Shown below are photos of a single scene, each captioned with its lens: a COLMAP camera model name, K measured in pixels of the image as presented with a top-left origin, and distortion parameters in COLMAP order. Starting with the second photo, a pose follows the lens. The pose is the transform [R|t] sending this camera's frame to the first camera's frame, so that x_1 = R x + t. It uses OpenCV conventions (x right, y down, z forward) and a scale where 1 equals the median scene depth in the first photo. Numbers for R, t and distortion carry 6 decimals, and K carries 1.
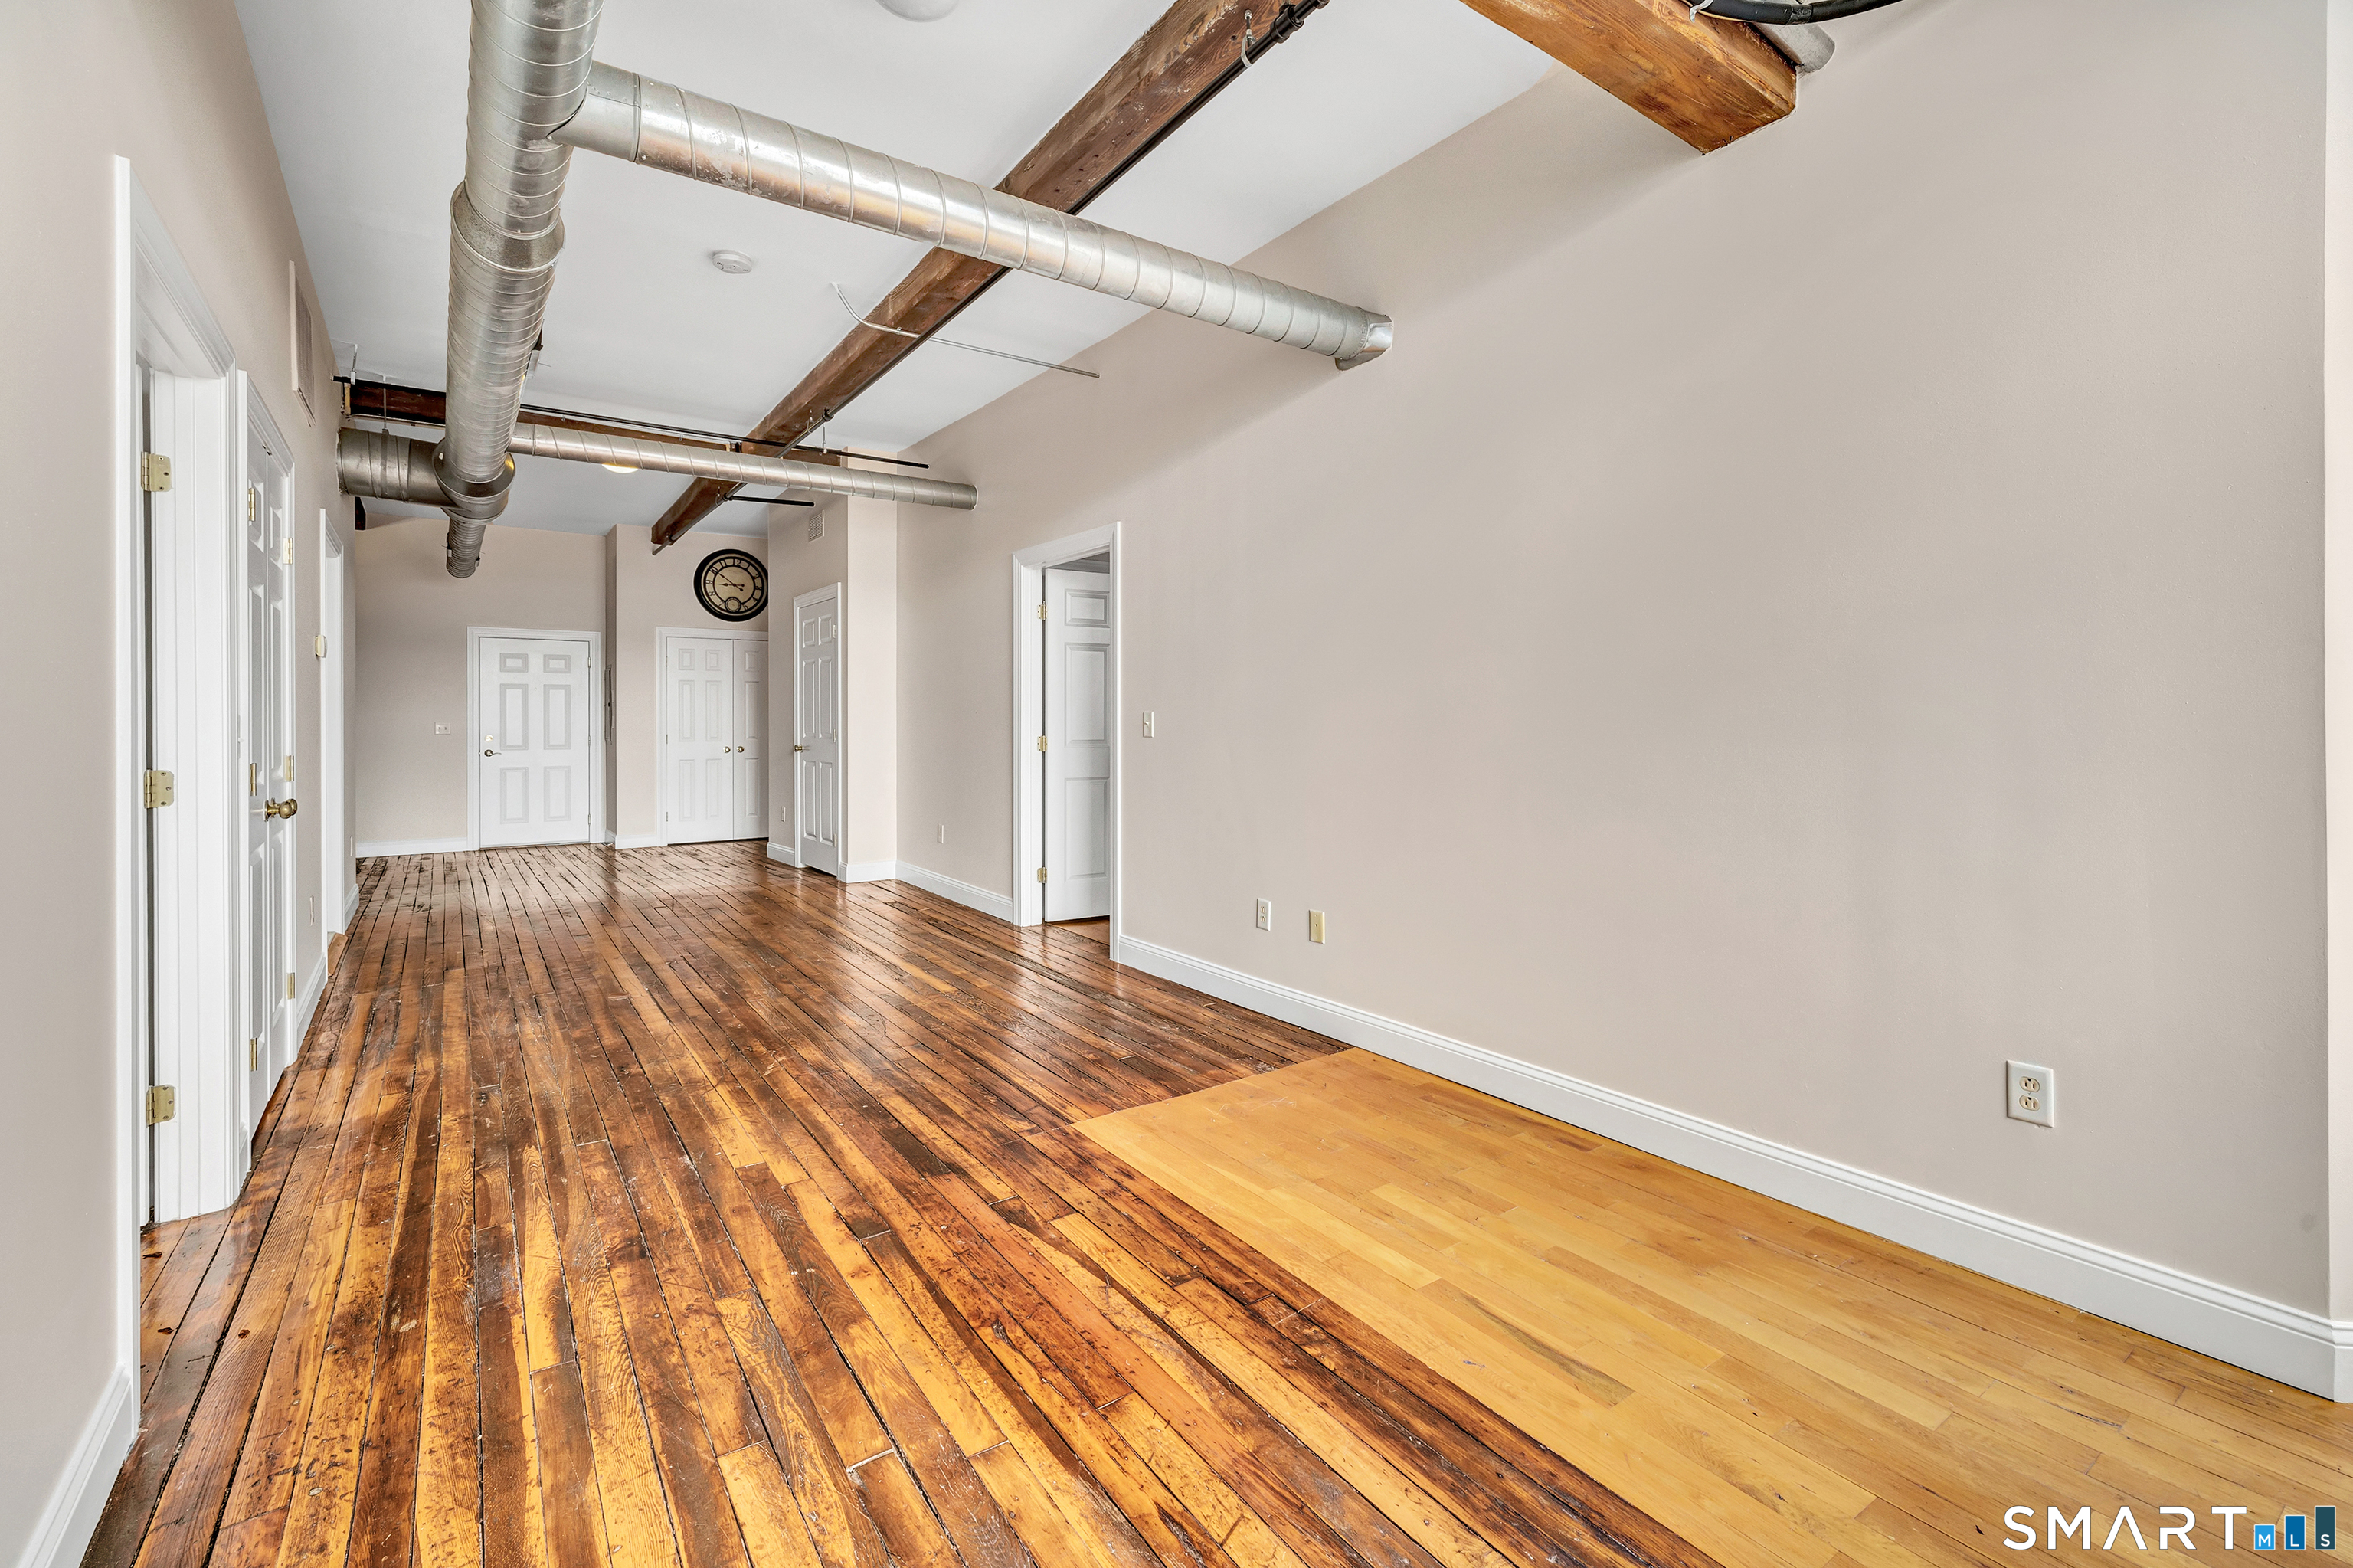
lens RADIAL K [[1021.2, 0, 1177.2], [0, 1021.2, 728.1], [0, 0, 1]] dist [0.000742, 0.000176]
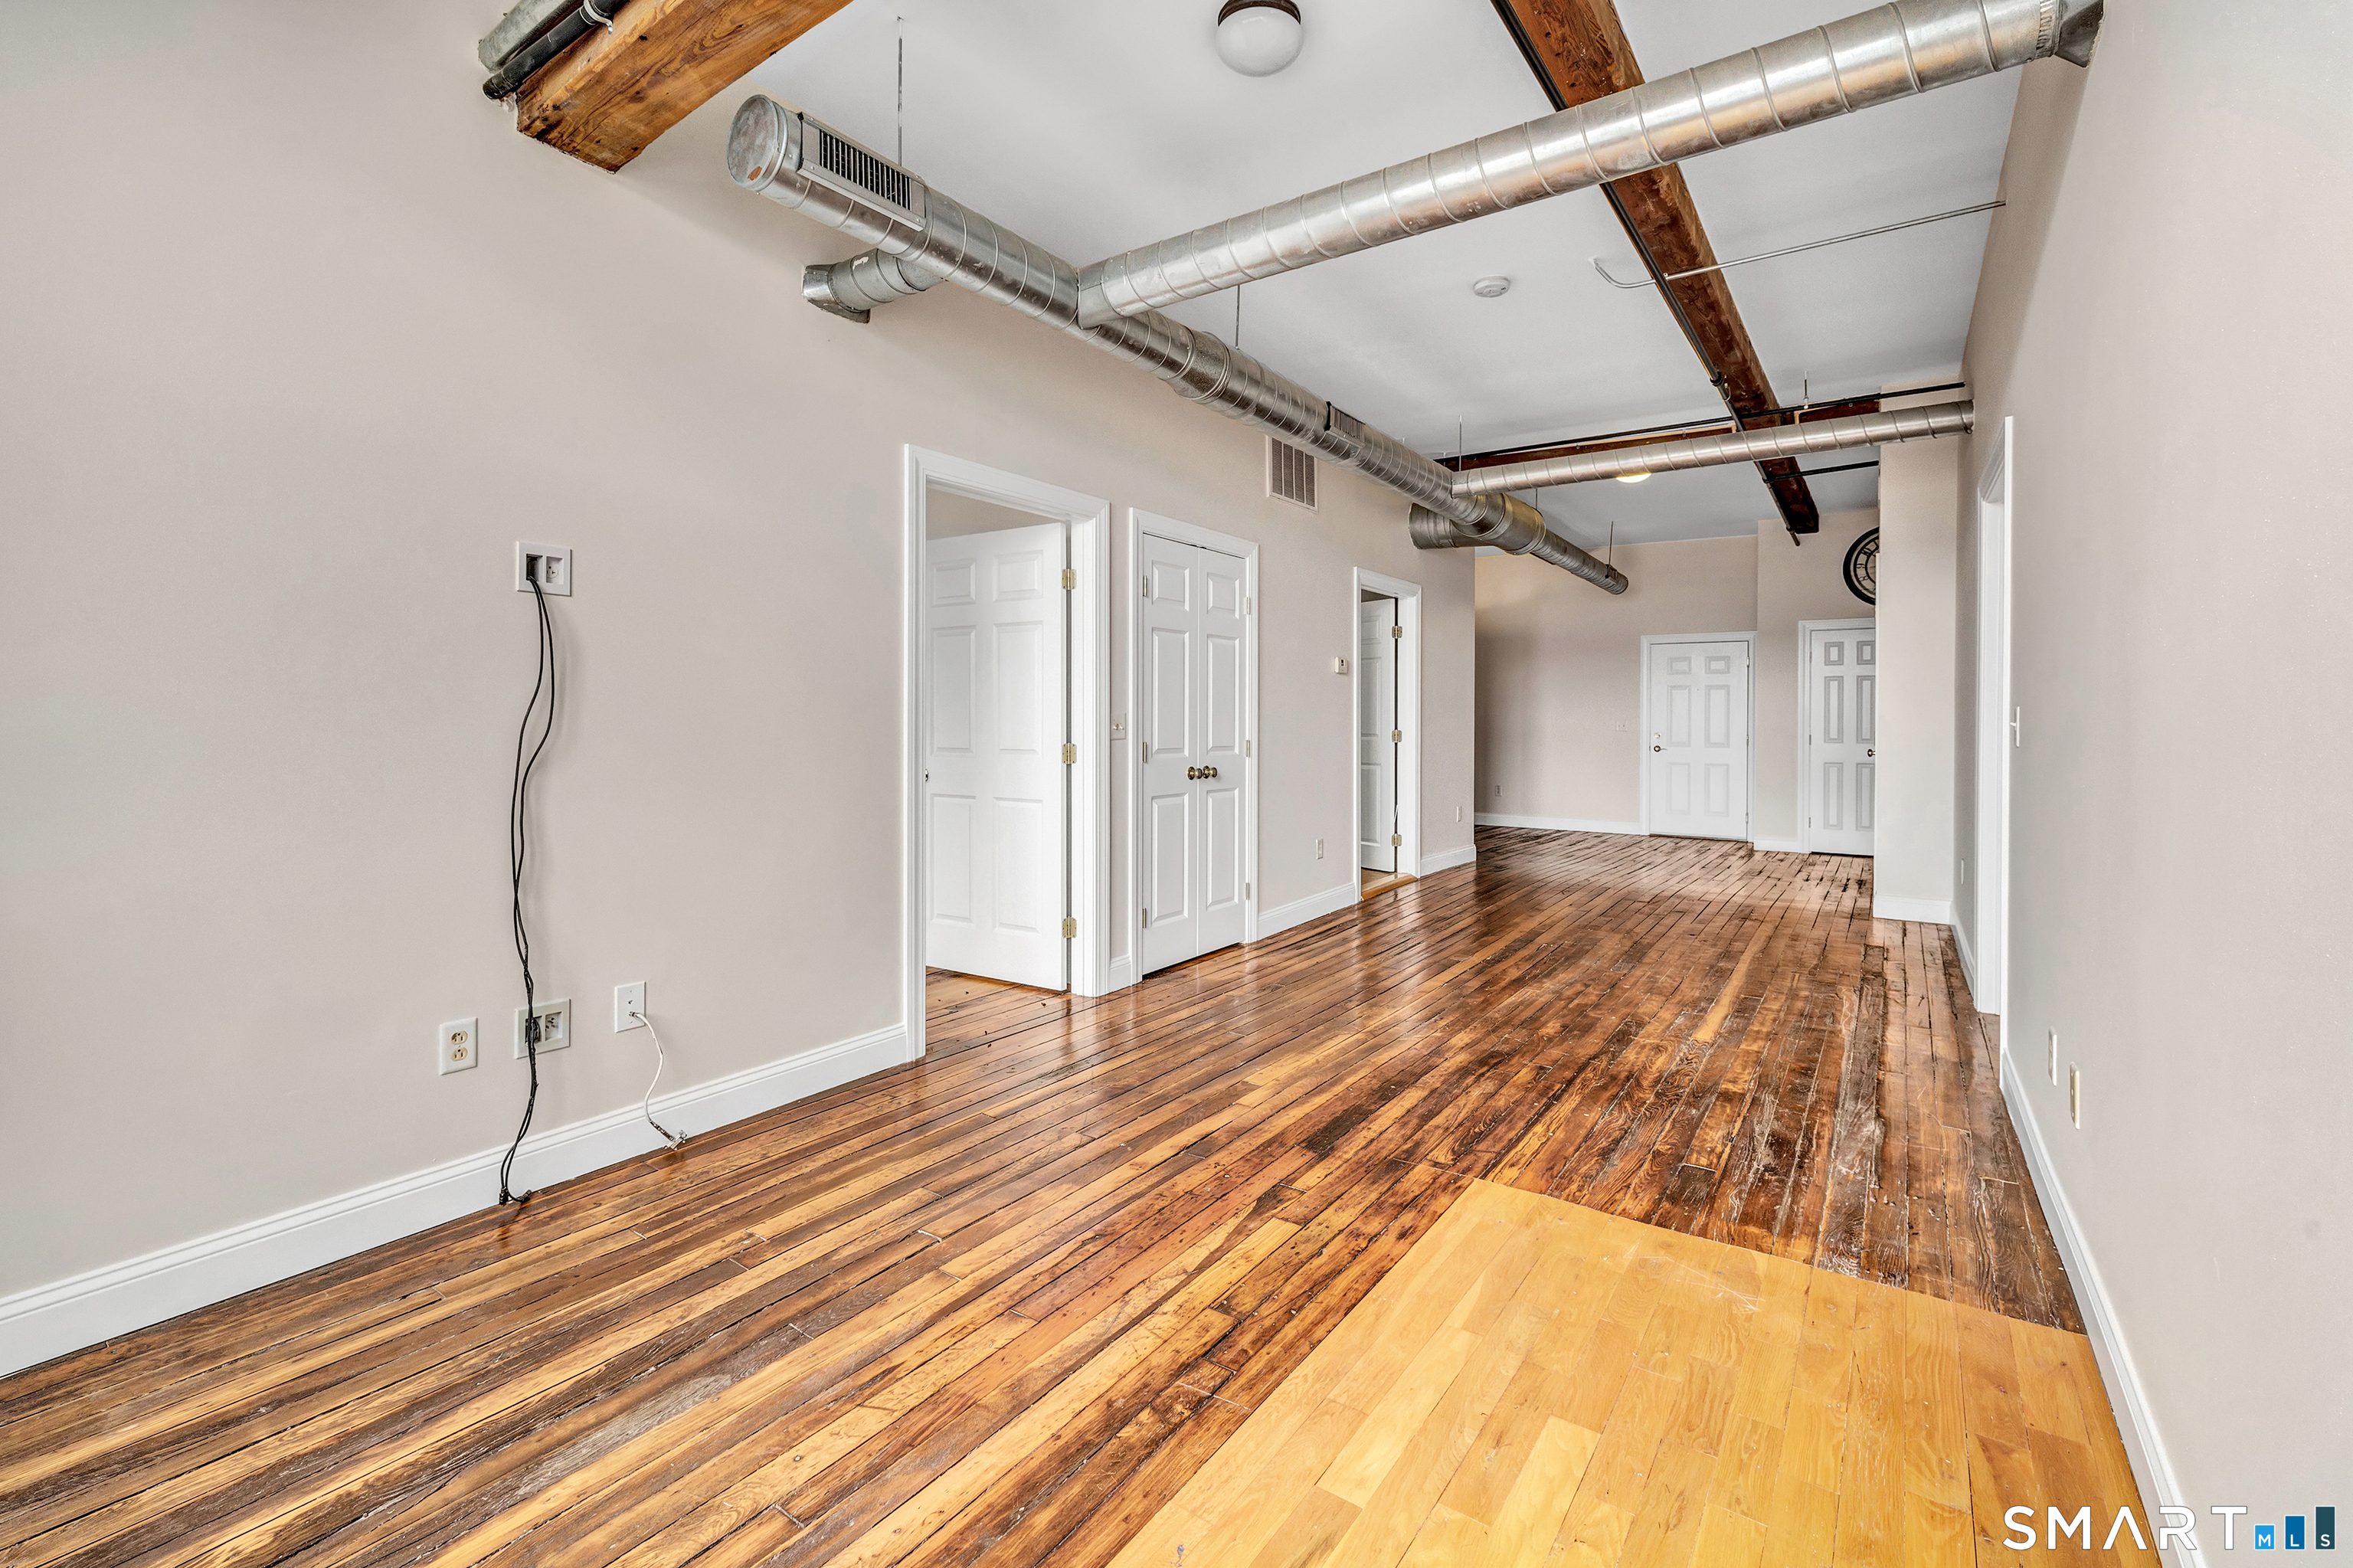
lens RADIAL K [[1021.2, 0, 1177.2], [0, 1021.2, 728.1], [0, 0, 1]] dist [0.000742, 0.000176]
pose [[0.340192, 0.012270, -0.940276, 0.720779], [-0.012794, 0.999883, 0.008419, -0.001776], [0.940269, 0.009166, 0.340309, 0.527768]]
